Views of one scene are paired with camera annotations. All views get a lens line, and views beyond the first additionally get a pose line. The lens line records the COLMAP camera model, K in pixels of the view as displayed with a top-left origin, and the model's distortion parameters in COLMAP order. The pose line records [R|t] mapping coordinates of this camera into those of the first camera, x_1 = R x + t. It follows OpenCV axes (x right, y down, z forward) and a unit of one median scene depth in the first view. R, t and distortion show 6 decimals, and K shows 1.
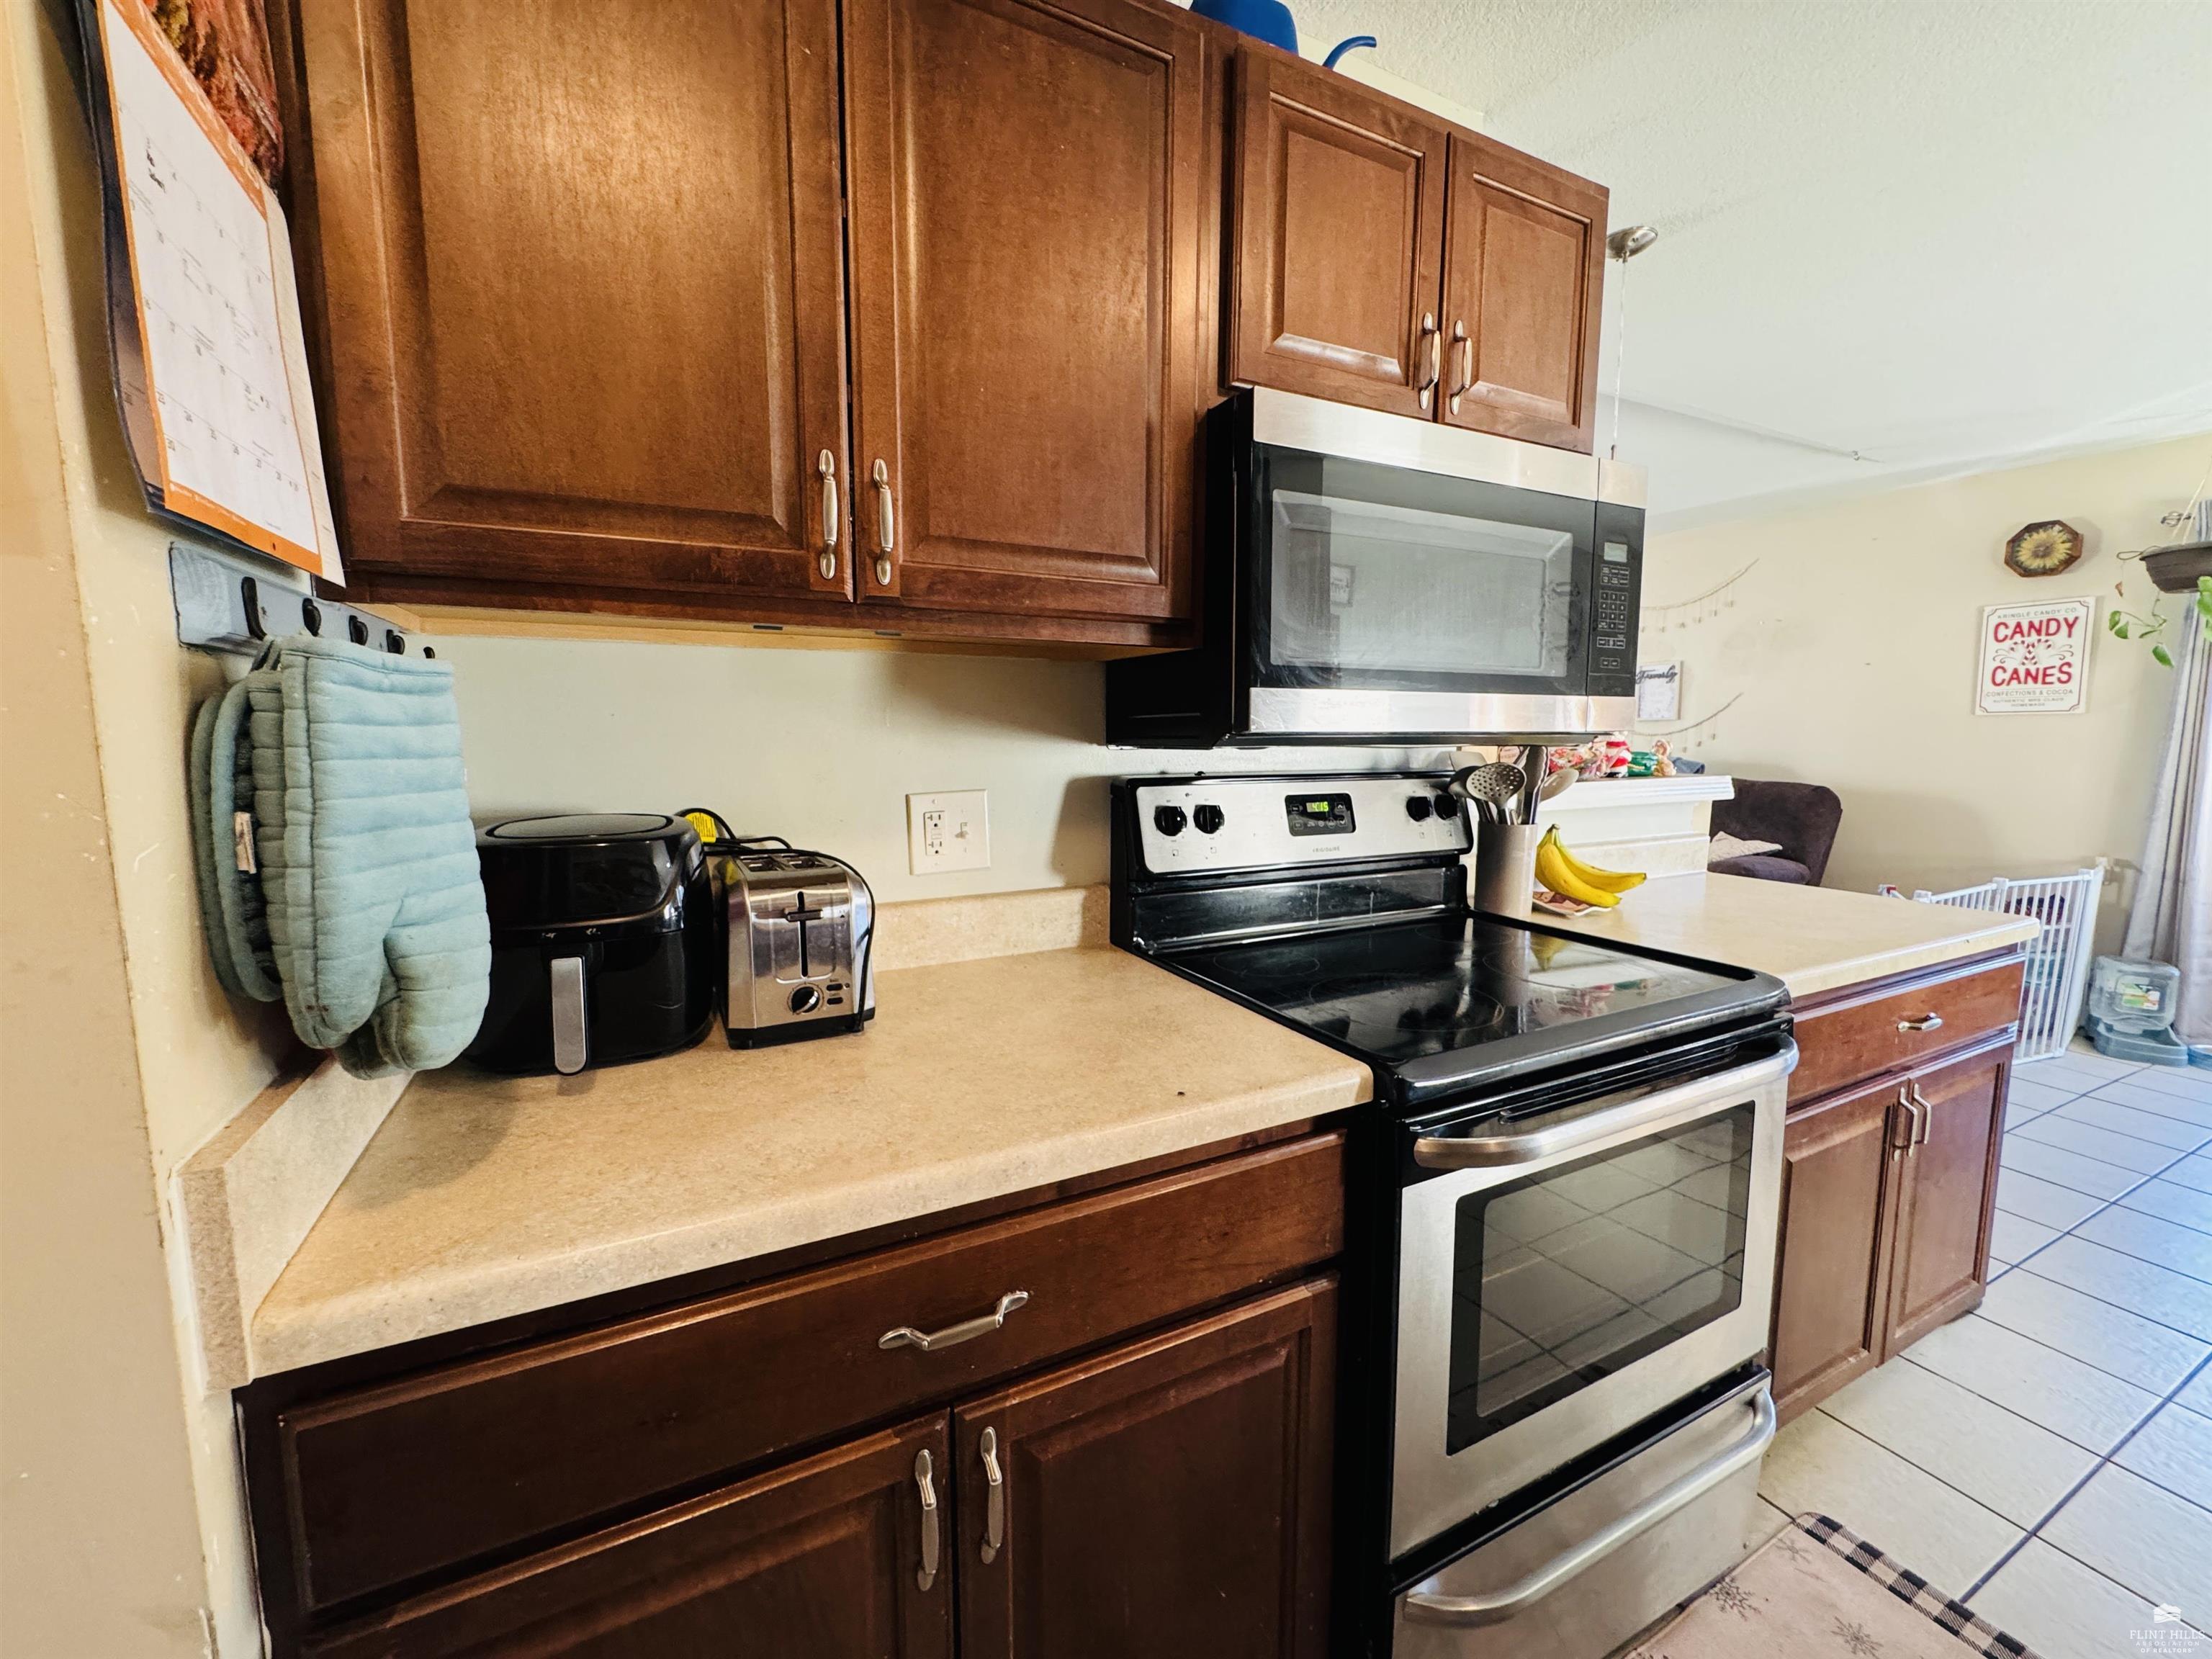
lens RADIAL K [[885.9, 0, 1104.5], [0, 885.9, 826.6], [0, 0, 1]] dist [-0.003100, 0.000504]
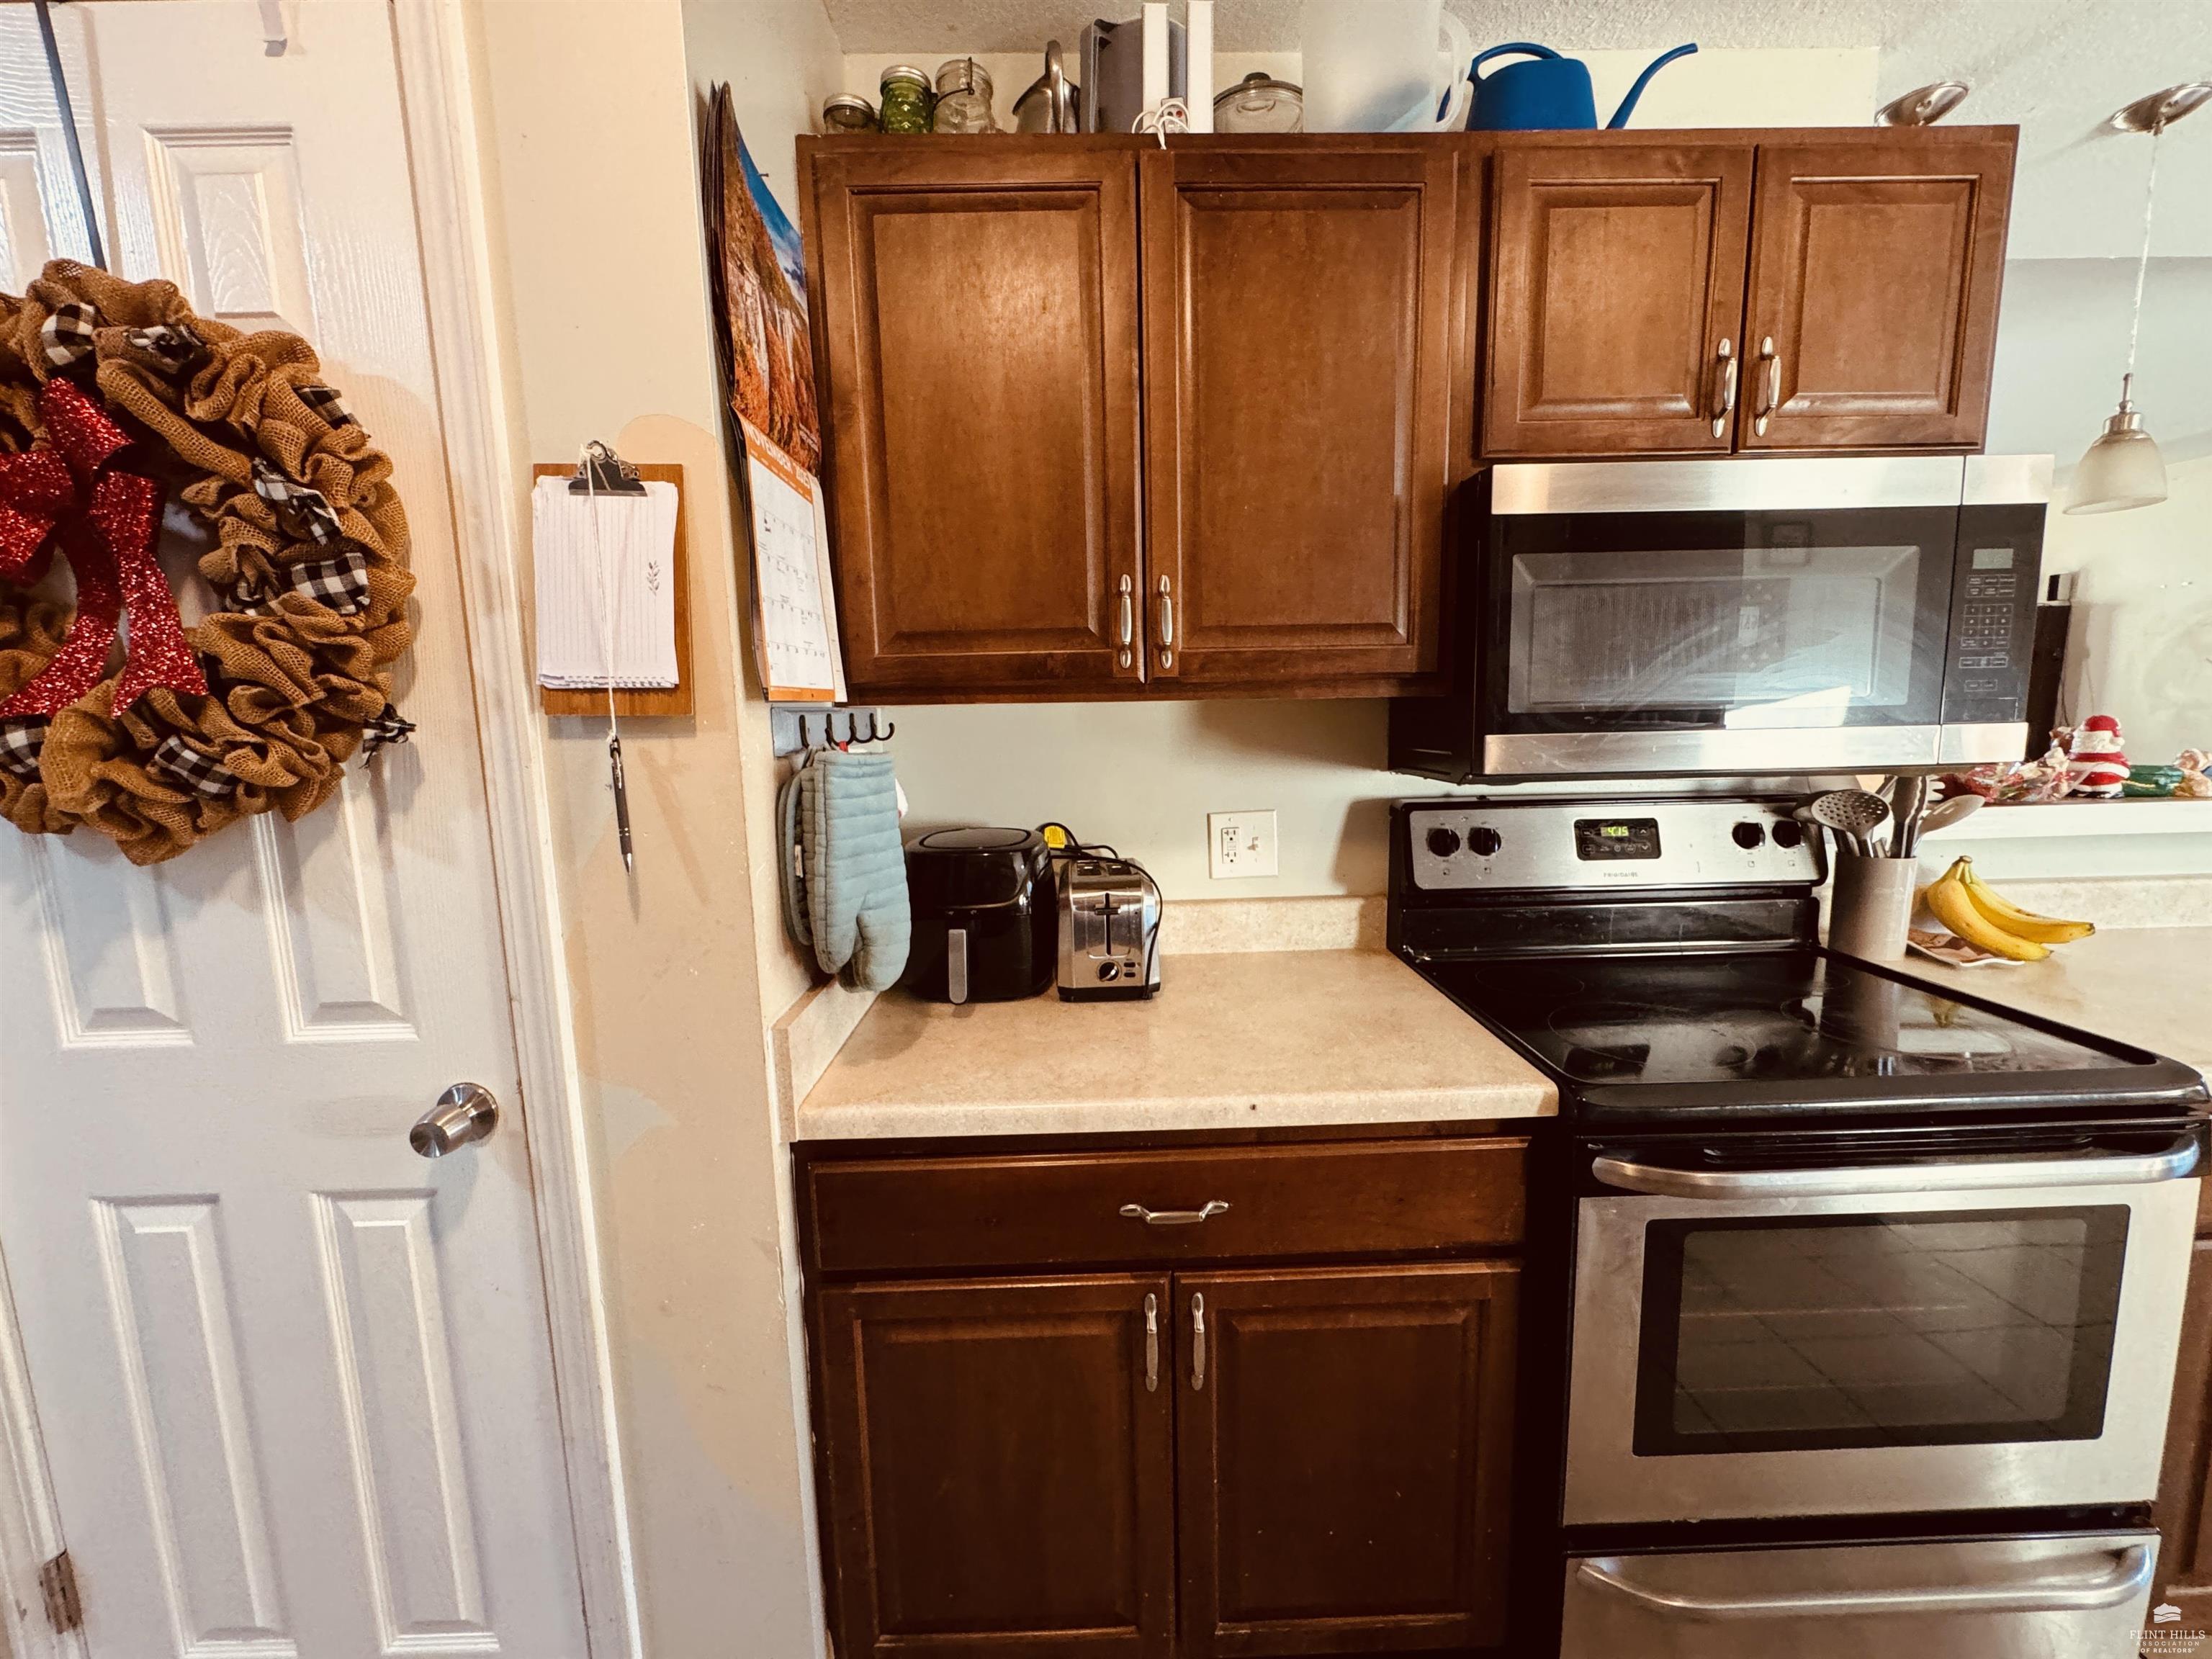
lens RADIAL K [[885.9, 0, 1104.5], [0, 885.9, 826.6], [0, 0, 1]] dist [-0.003100, 0.000504]
pose [[0.900901, 0.036607, -0.432477, 0.246362], [-0.024120, 0.999120, 0.034324, -0.077507], [0.433353, -0.020491, 0.900991, -0.239821]]
